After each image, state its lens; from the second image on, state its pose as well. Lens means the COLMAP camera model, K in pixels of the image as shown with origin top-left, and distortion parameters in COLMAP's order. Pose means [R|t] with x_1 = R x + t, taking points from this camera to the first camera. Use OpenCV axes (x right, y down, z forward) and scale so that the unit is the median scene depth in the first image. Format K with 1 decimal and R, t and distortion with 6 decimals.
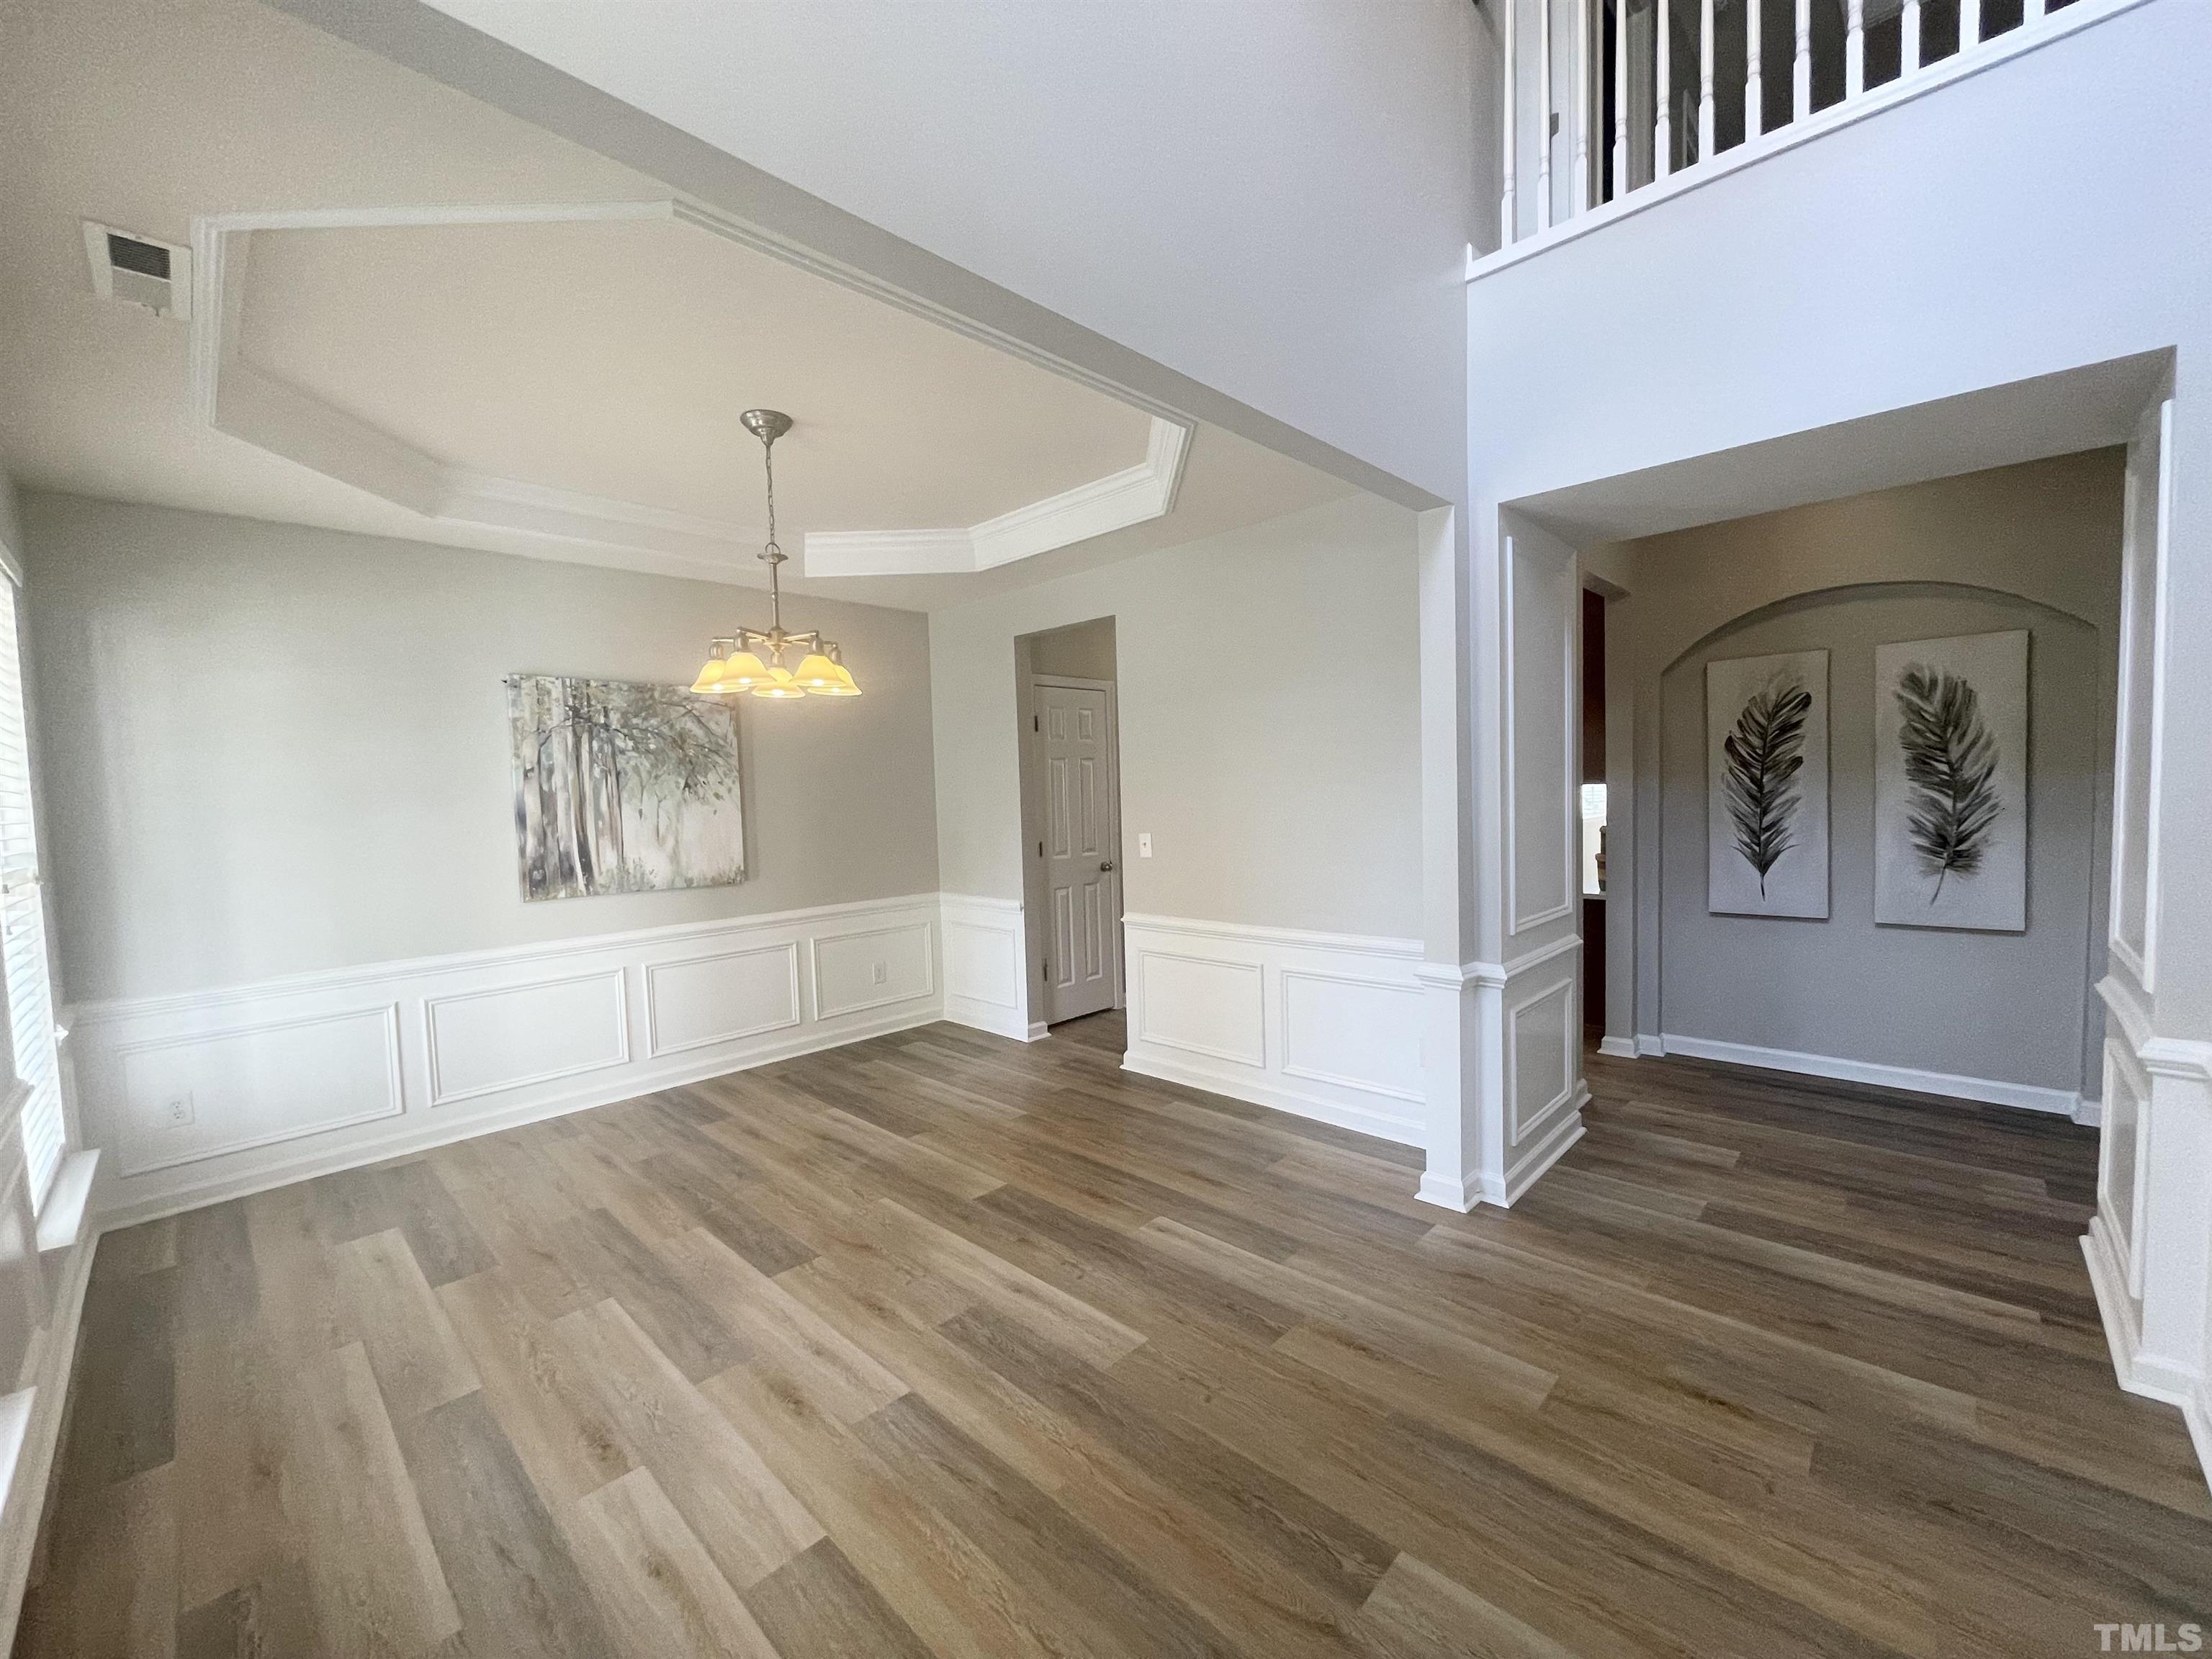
lens RADIAL K [[888.2, 0, 1106.0], [0, 888.2, 829.5], [0, 0, 1]] dist [-0.000550, -0.000098]
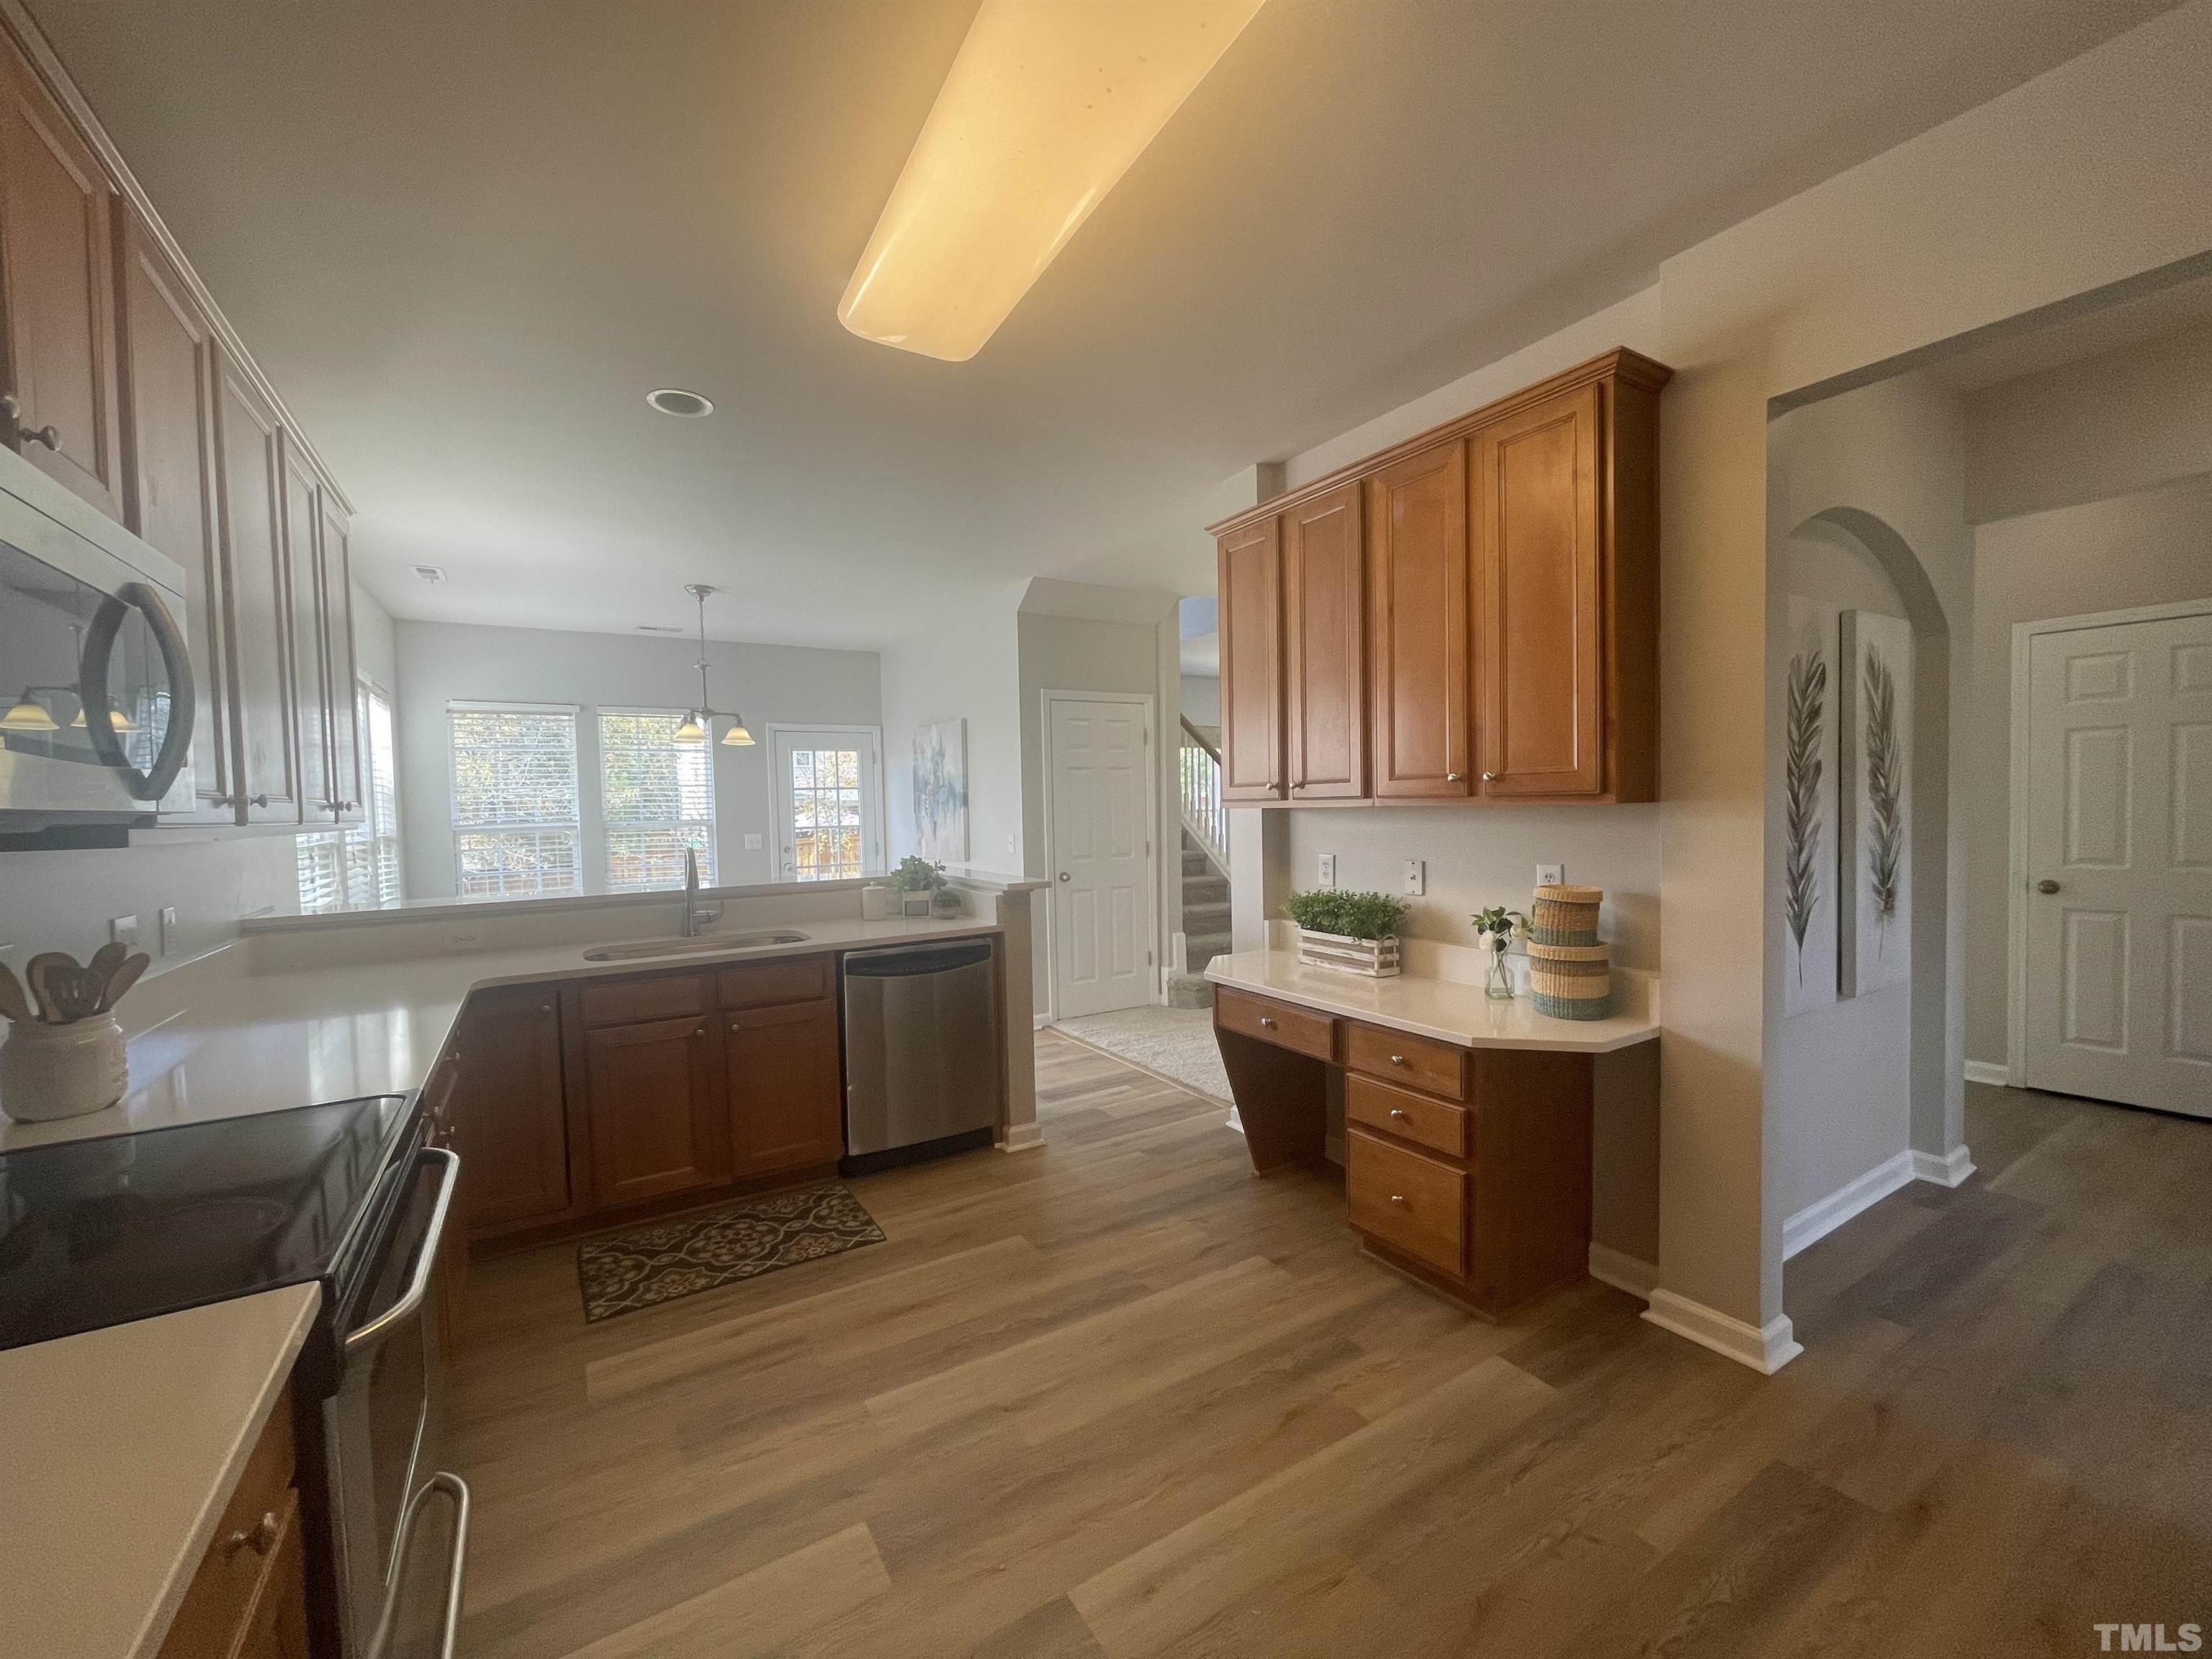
lens RADIAL K [[888.2, 0, 1106.0], [0, 888.2, 829.5], [0, 0, 1]] dist [-0.000550, -0.000098]
pose [[0.251280, -0.006911, 0.967890, 0.021285], [0.062756, 0.997987, -0.009166, -0.057960], [-0.965878, 0.063044, 0.251208, 1.331599]]
